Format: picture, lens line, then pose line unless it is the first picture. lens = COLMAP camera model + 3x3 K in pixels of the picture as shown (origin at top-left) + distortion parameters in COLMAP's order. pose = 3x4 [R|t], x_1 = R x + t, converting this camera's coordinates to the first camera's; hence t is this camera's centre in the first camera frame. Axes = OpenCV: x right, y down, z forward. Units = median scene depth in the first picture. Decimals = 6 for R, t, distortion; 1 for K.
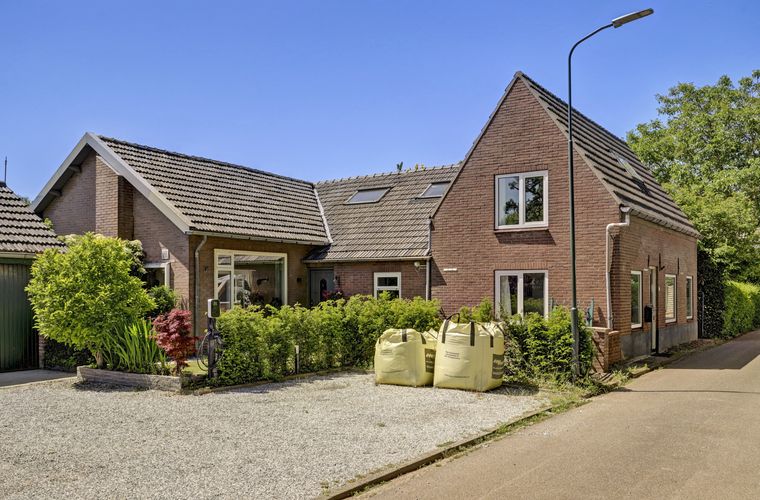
lens RADIAL K [[697.0, 0, 382.4], [0, 697.0, 281.6], [0, 0, 1]] dist [-0.001682, 0.000000]
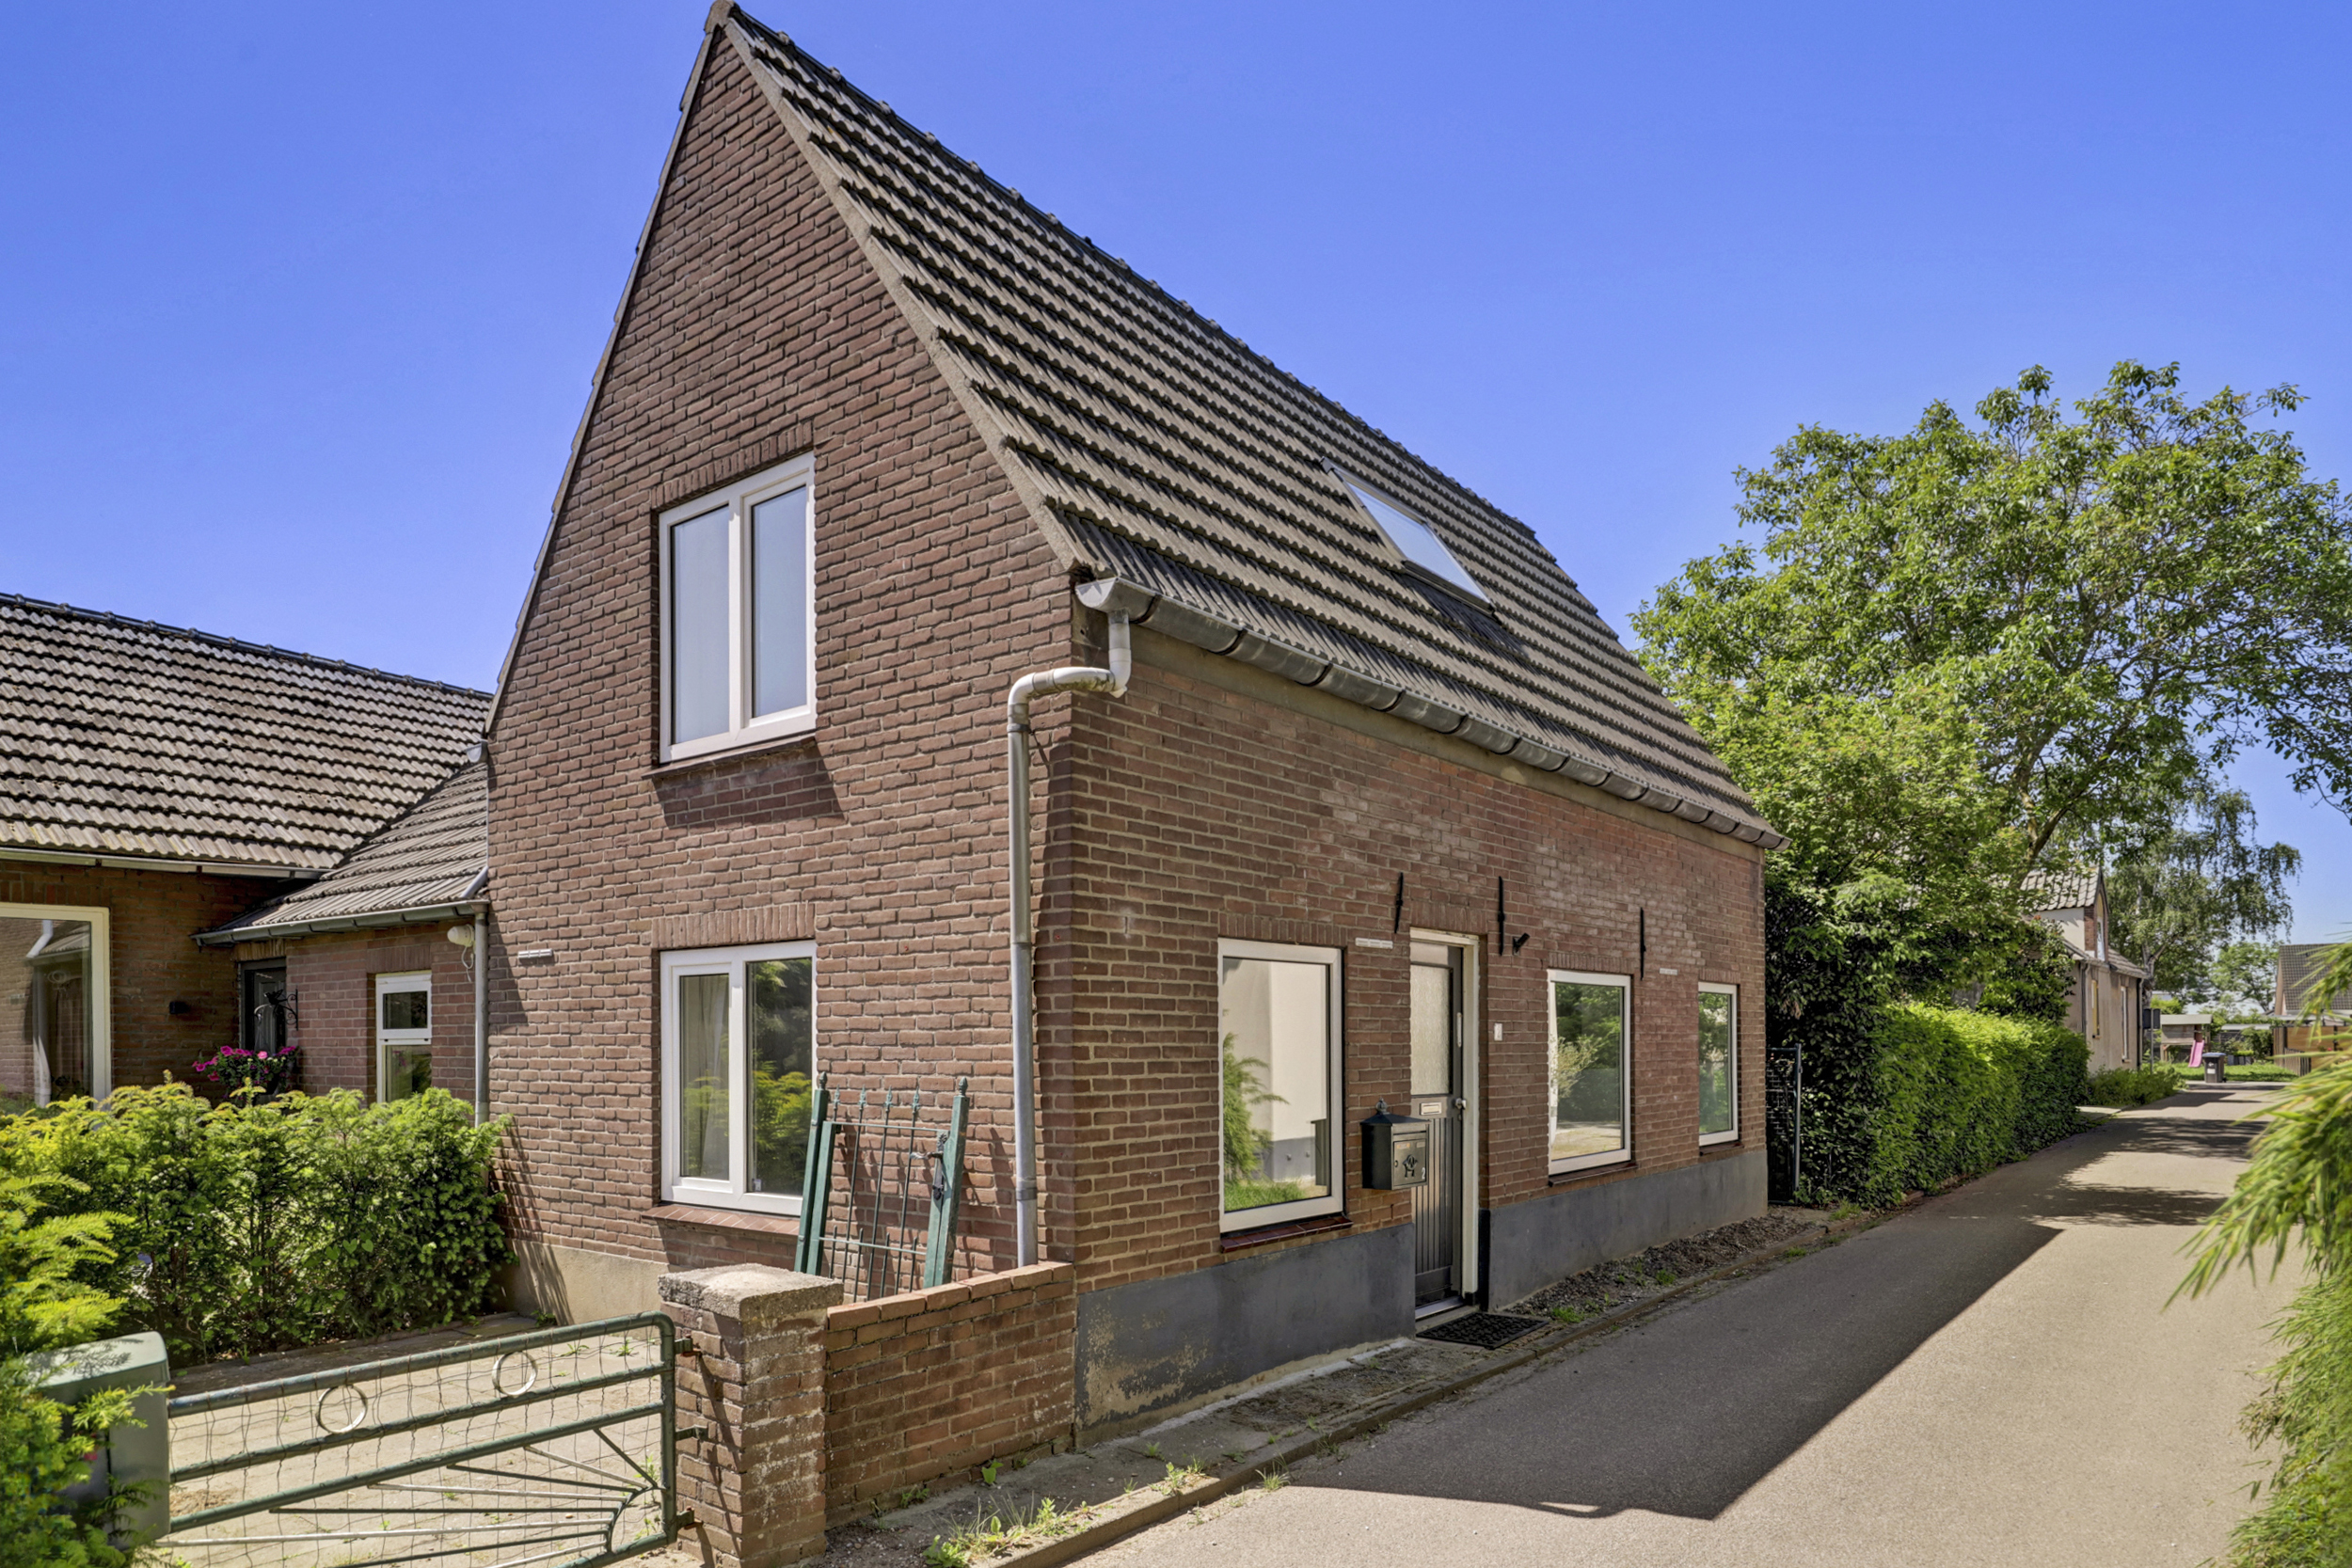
lens RADIAL K [[1428.9, 0, 1196.7], [0, 1428.9, 1041.3], [0, 0, 1]] dist [-0.002614, -0.002861]
pose [[0.997635, -0.006911, -0.068384, 0.314705], [0.007825, 0.999884, 0.013103, 0.006342], [0.068285, -0.013607, 0.997573, 0.497105]]
